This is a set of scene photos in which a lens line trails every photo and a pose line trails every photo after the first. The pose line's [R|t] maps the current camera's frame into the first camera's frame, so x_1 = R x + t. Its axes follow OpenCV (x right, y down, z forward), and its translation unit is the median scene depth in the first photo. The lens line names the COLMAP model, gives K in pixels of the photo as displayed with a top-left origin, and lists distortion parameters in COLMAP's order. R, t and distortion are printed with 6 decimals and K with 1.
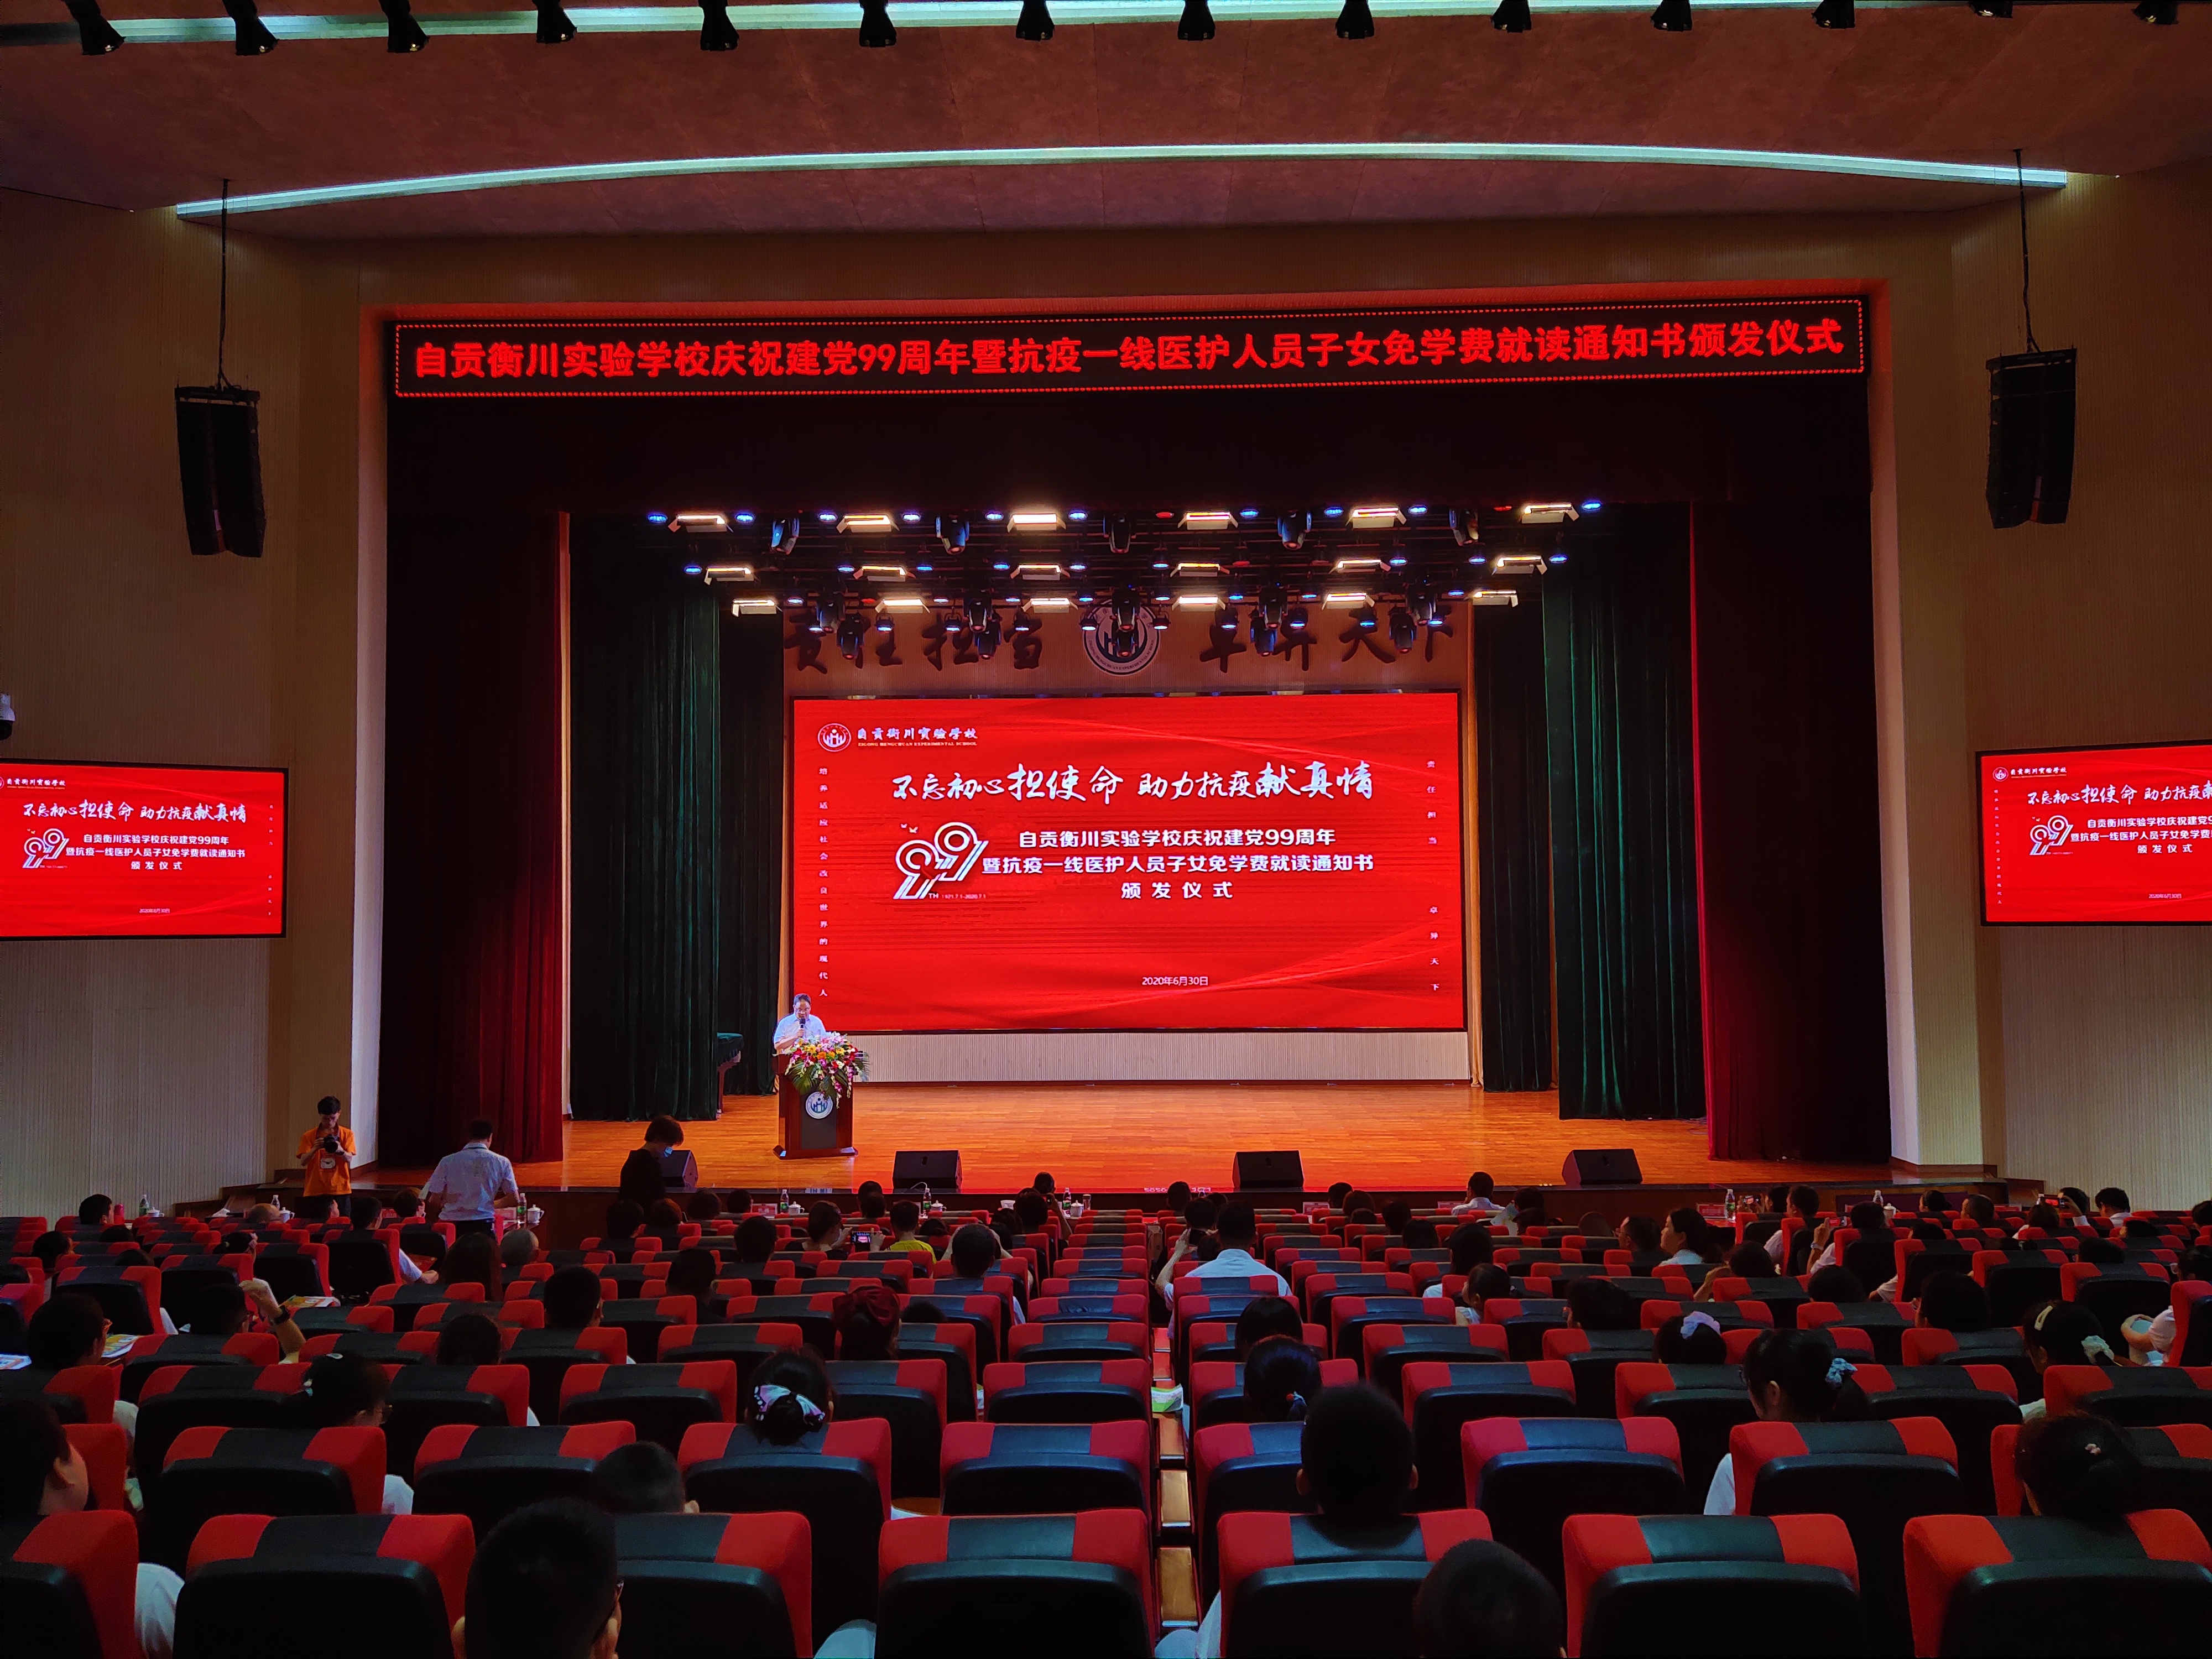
lens RADIAL K [[1623.3, 0, 1101.6], [0, 1623.3, 842.4], [0, 0, 1]] dist [0.099704, -0.128799]
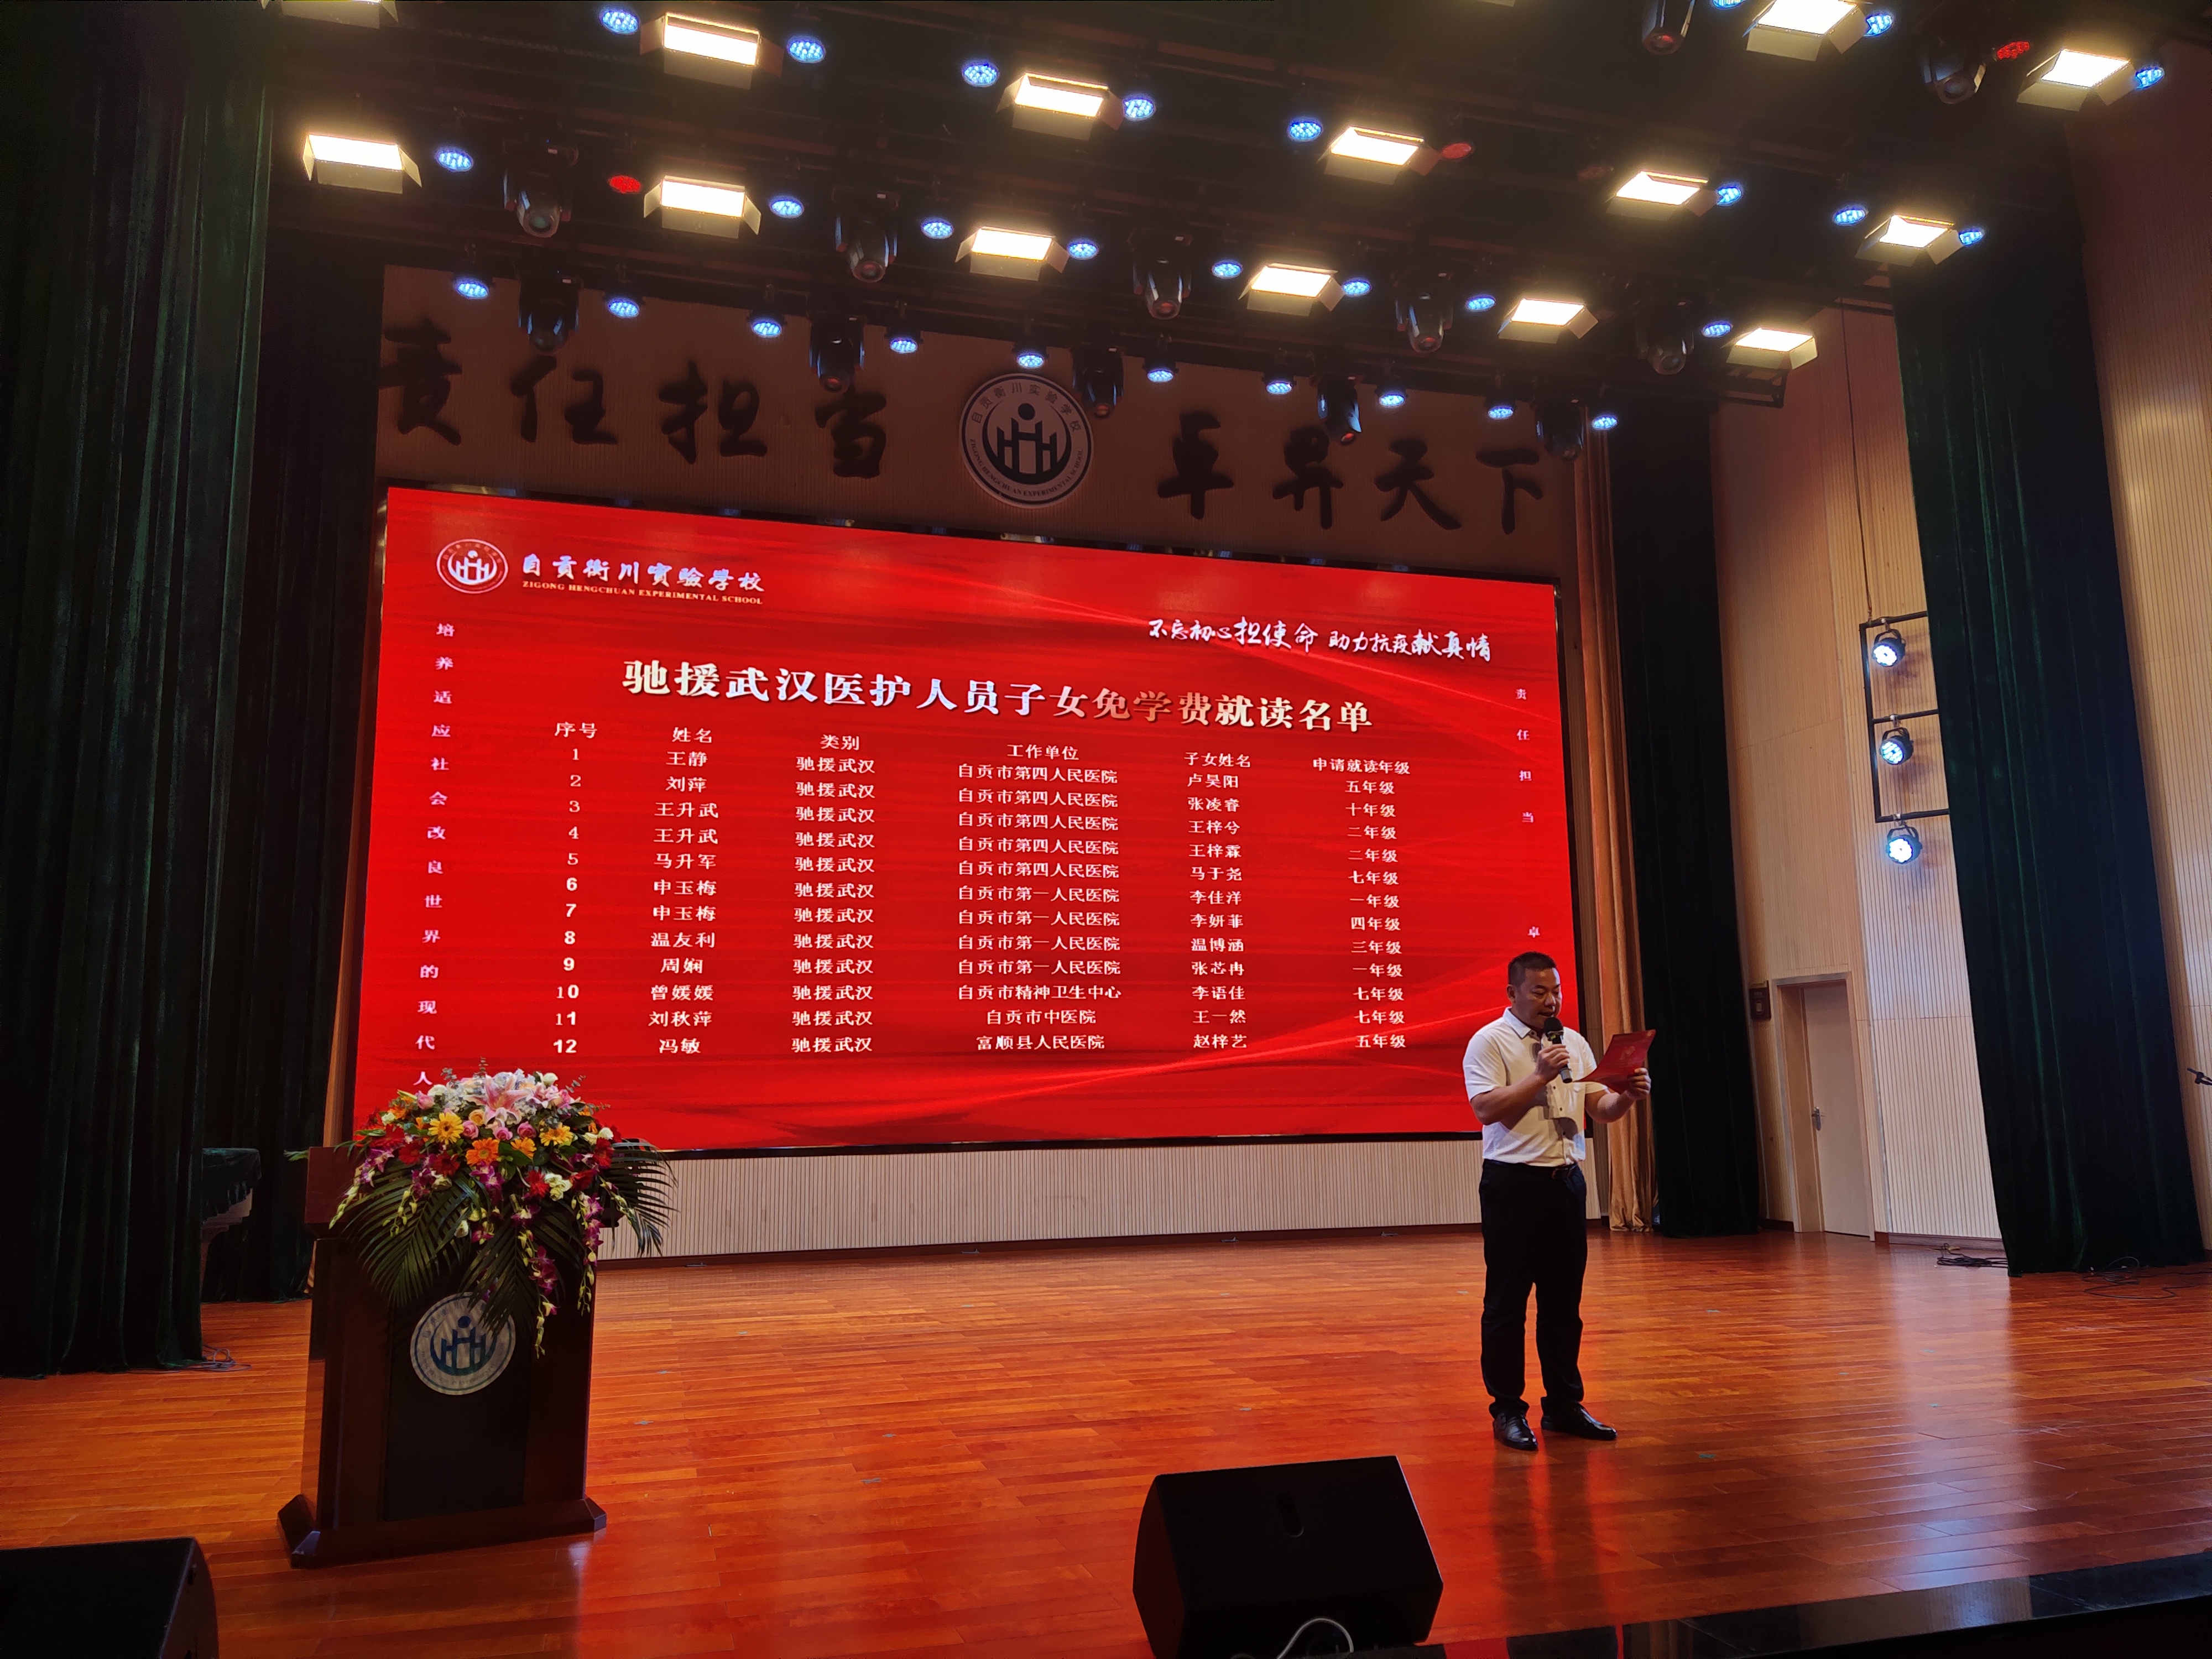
lens RADIAL K [[1623.3, 0, 1099.3], [0, 1623.3, 844.9], [0, 0, 1]] dist [0.099704, -0.128799]
pose [[0.951486, 0.040196, 0.305056, -0.141519], [-0.006372, 0.993792, -0.111073, 0.082071], [-0.307627, 0.103740, 0.945835, 0.506520]]
